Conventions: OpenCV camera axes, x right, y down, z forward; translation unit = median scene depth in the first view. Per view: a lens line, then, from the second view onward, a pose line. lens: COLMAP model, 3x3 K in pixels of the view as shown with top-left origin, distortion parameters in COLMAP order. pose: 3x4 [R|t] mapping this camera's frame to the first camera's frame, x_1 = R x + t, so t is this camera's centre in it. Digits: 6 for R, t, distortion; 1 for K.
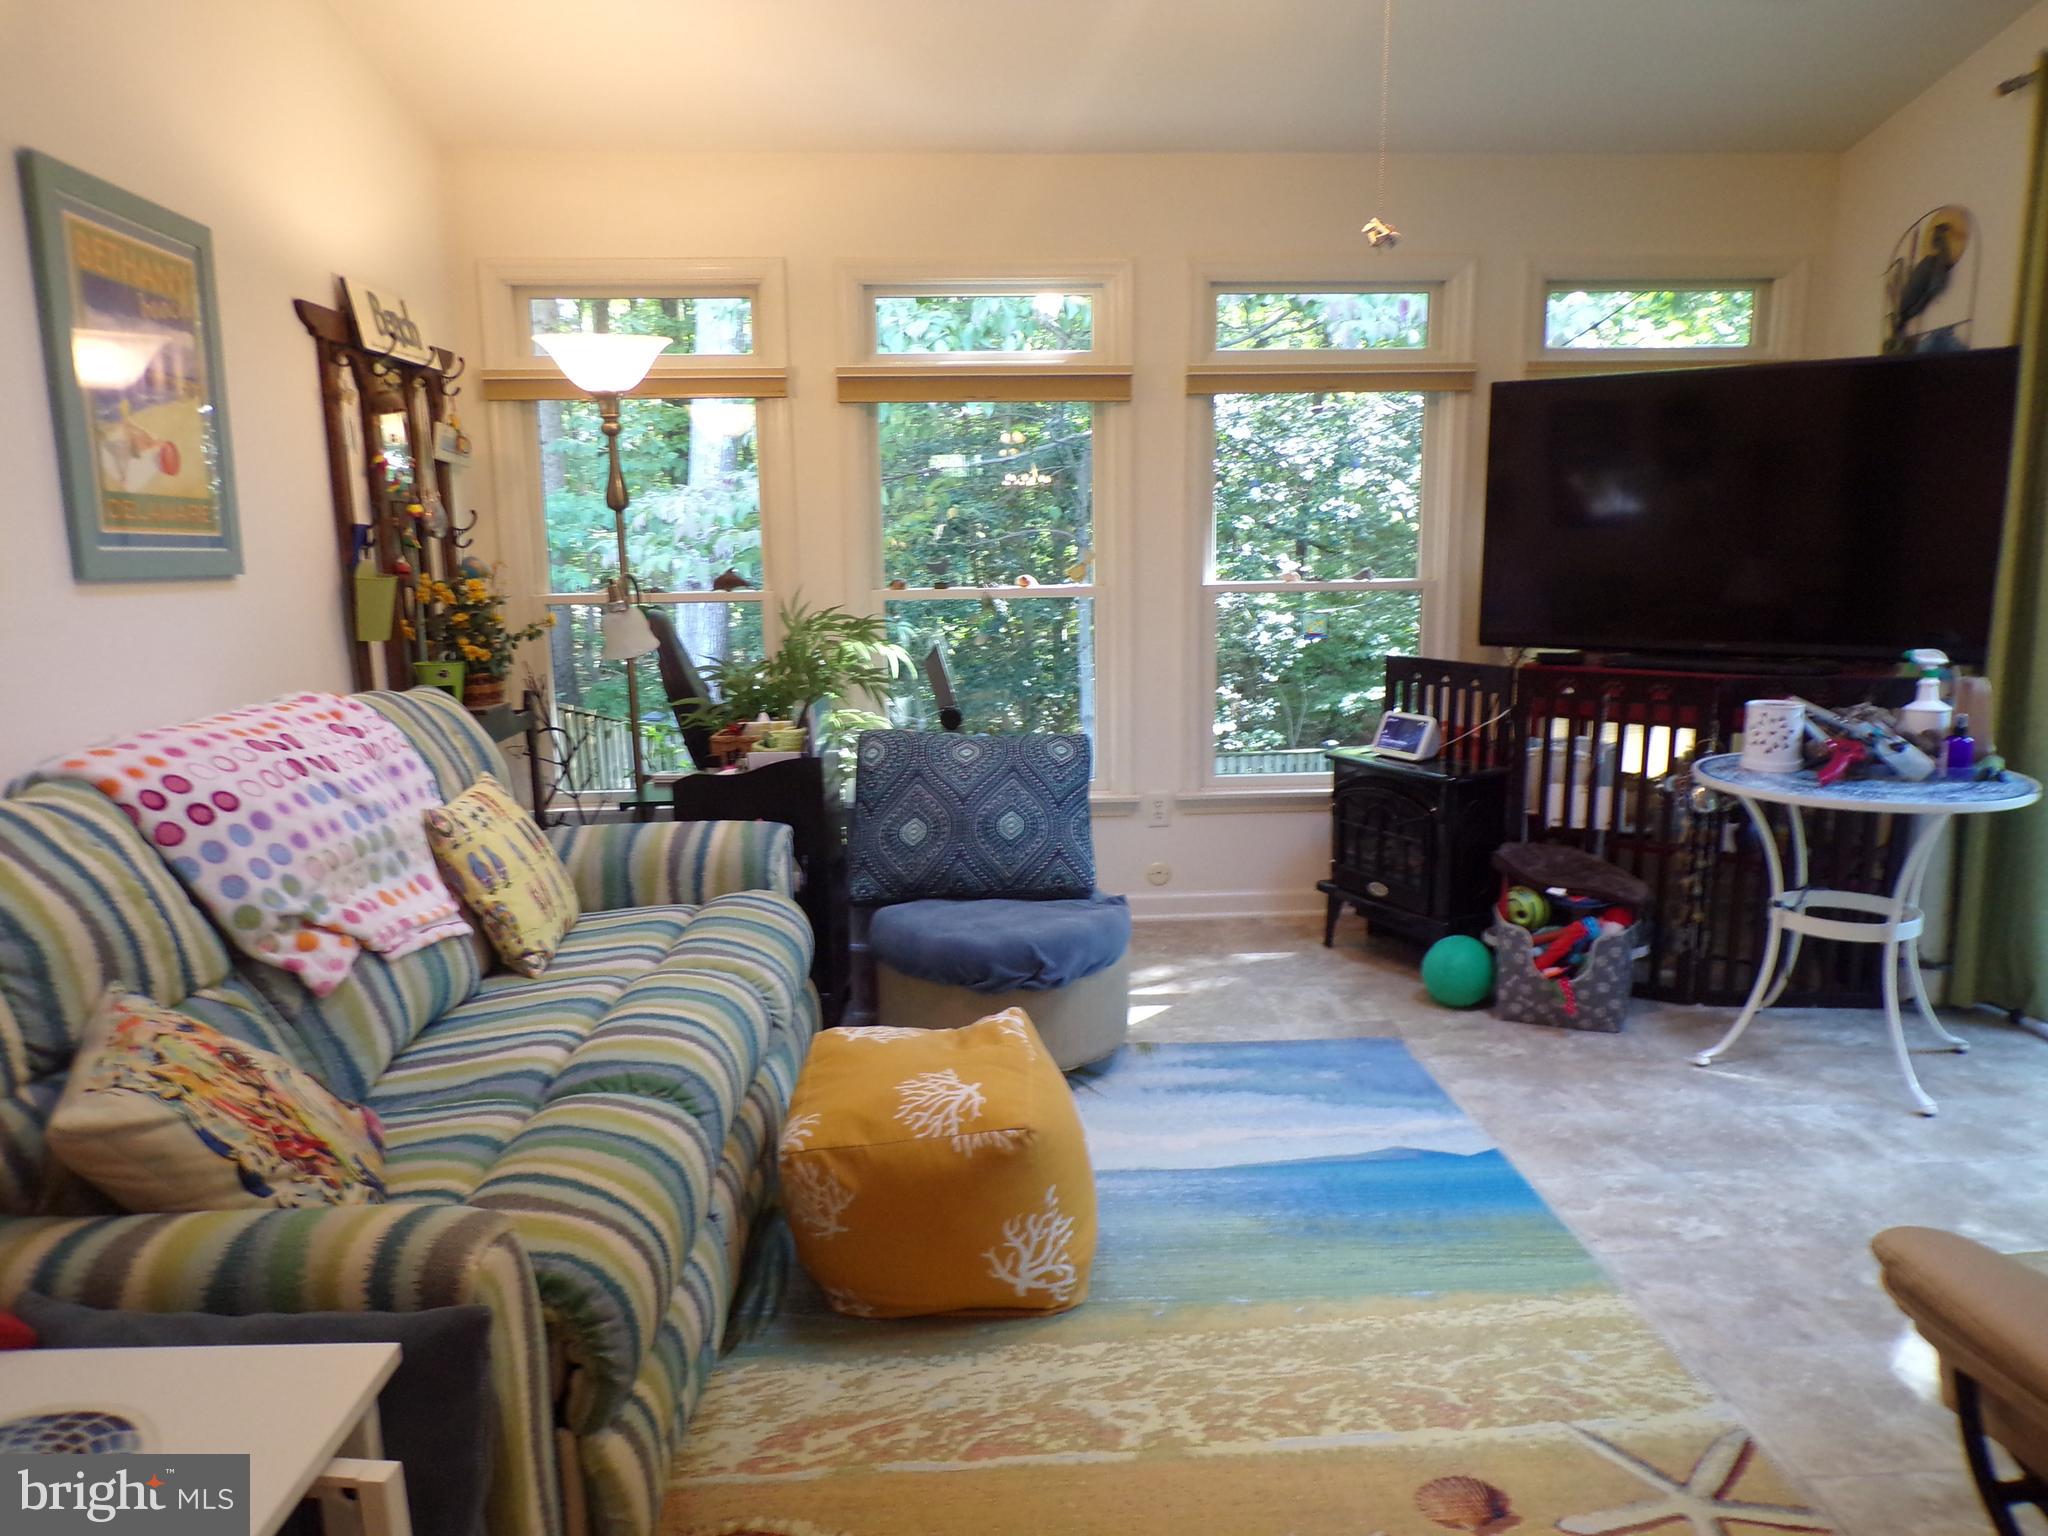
lens RADIAL K [[1380.2, 0, 1038.5], [0, 1380.2, 775.0], [0, 0, 1]] dist [-0.000459, 0.008276]
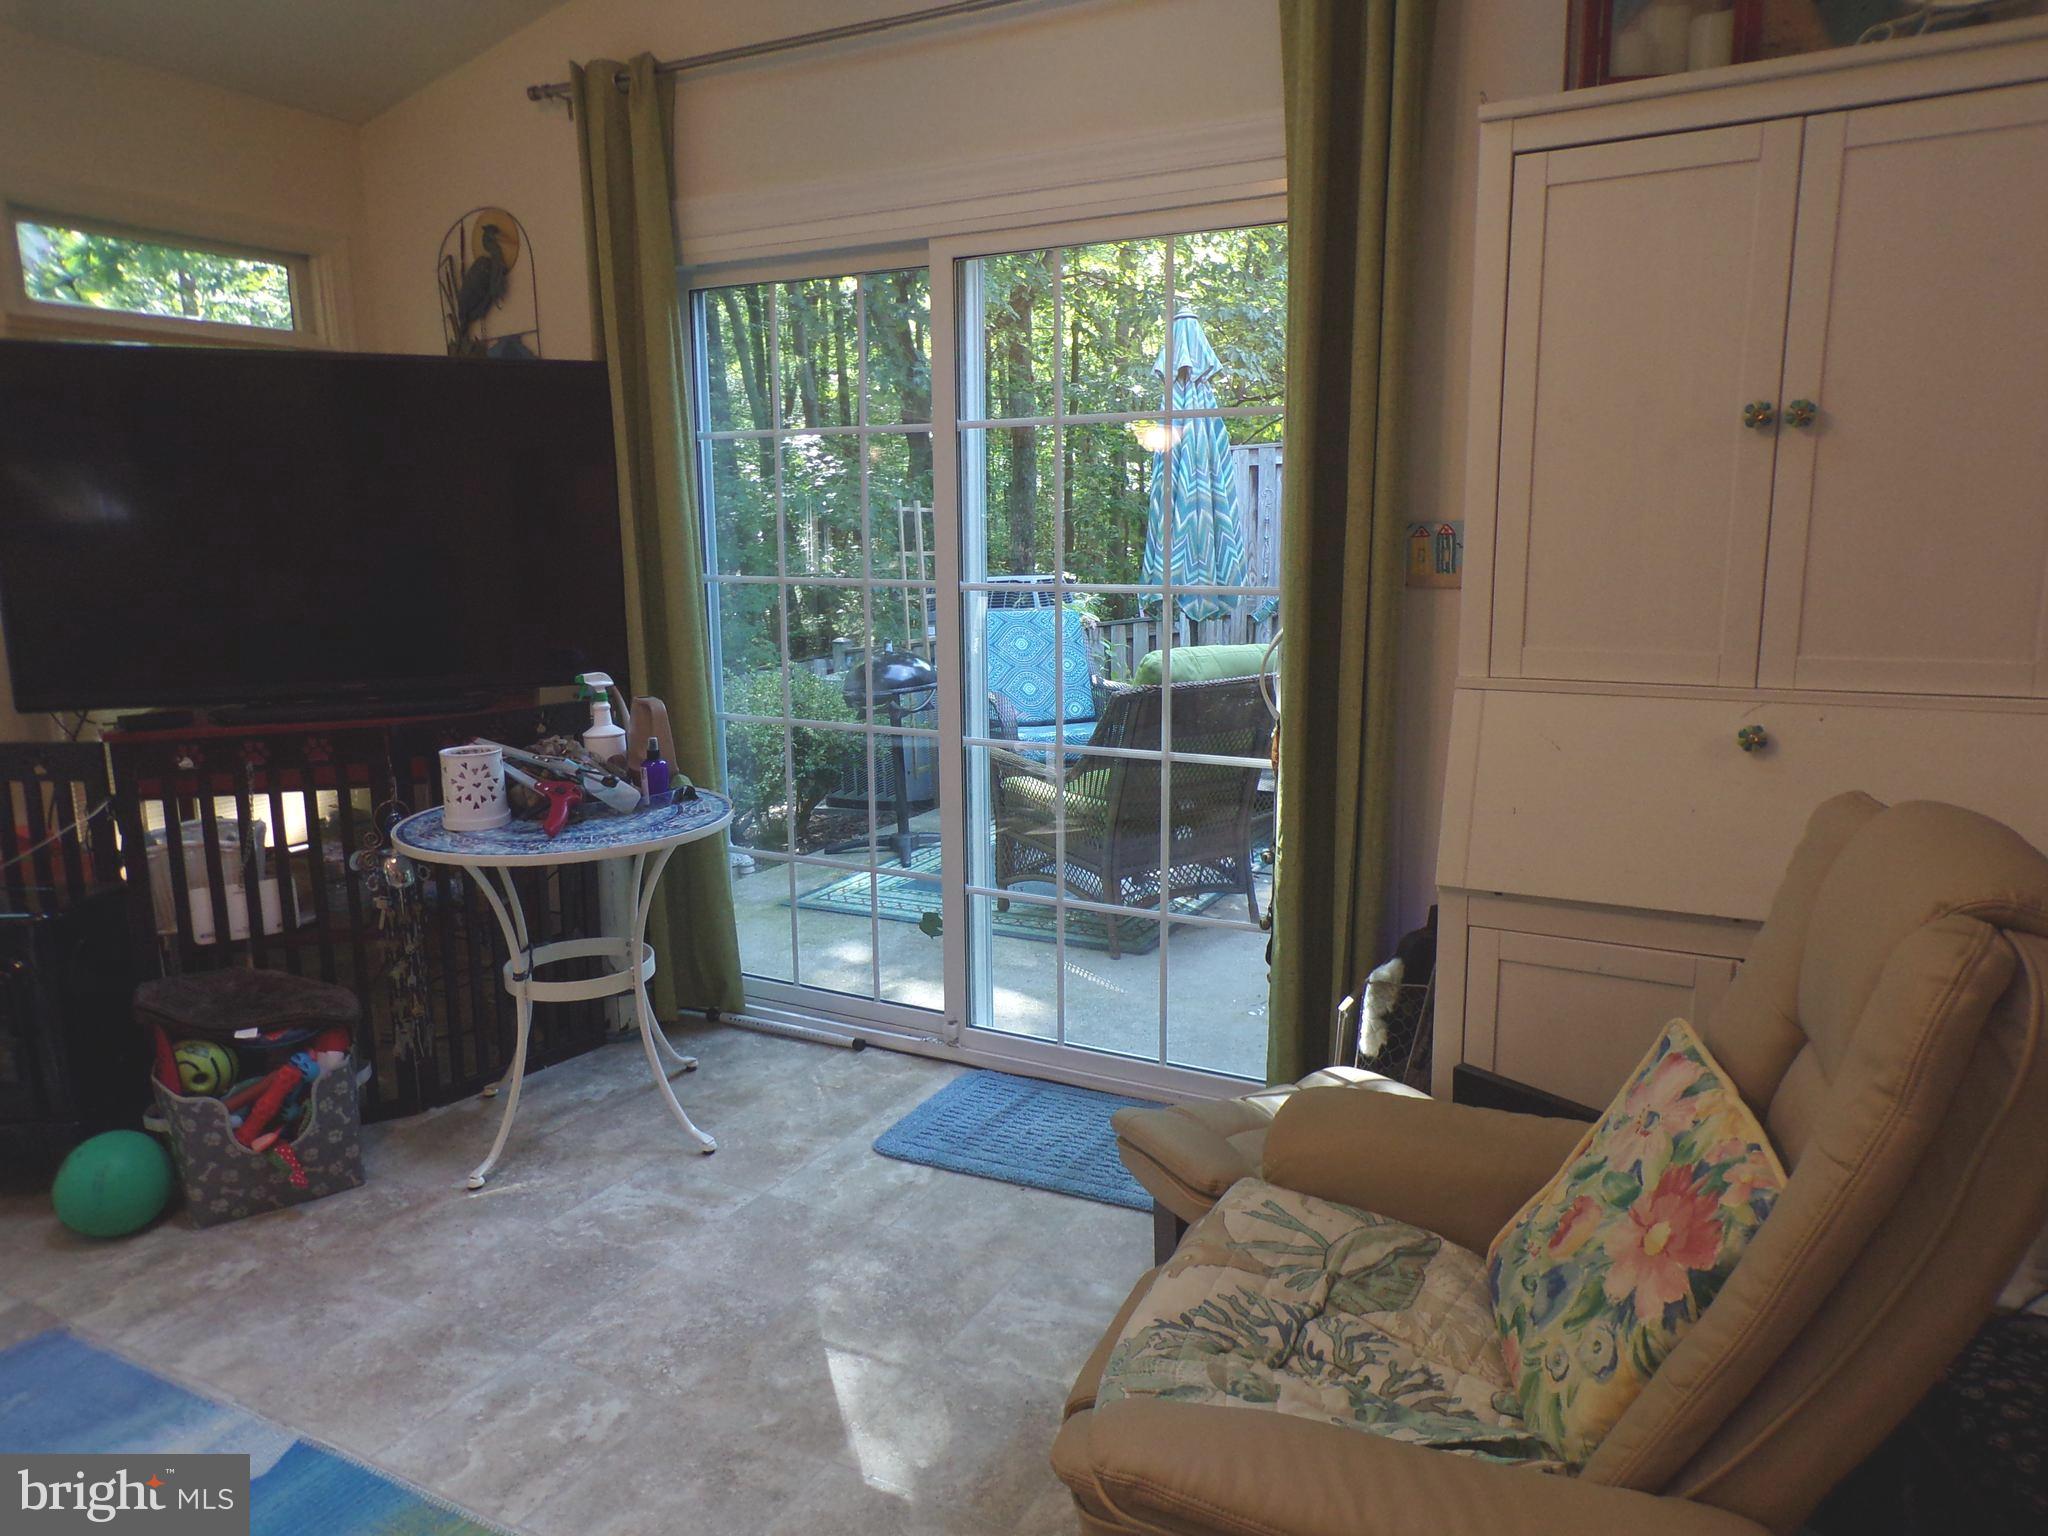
lens RADIAL K [[1380.2, 0, 1031.0], [0, 1380.2, 781.6], [0, 0, 1]] dist [-0.000459, 0.008276]
pose [[0.524606, -0.153229, 0.837442, -0.007680], [0.153117, 0.984611, 0.084238, -0.048987], [-0.837462, 0.084035, 0.539995, 0.230987]]
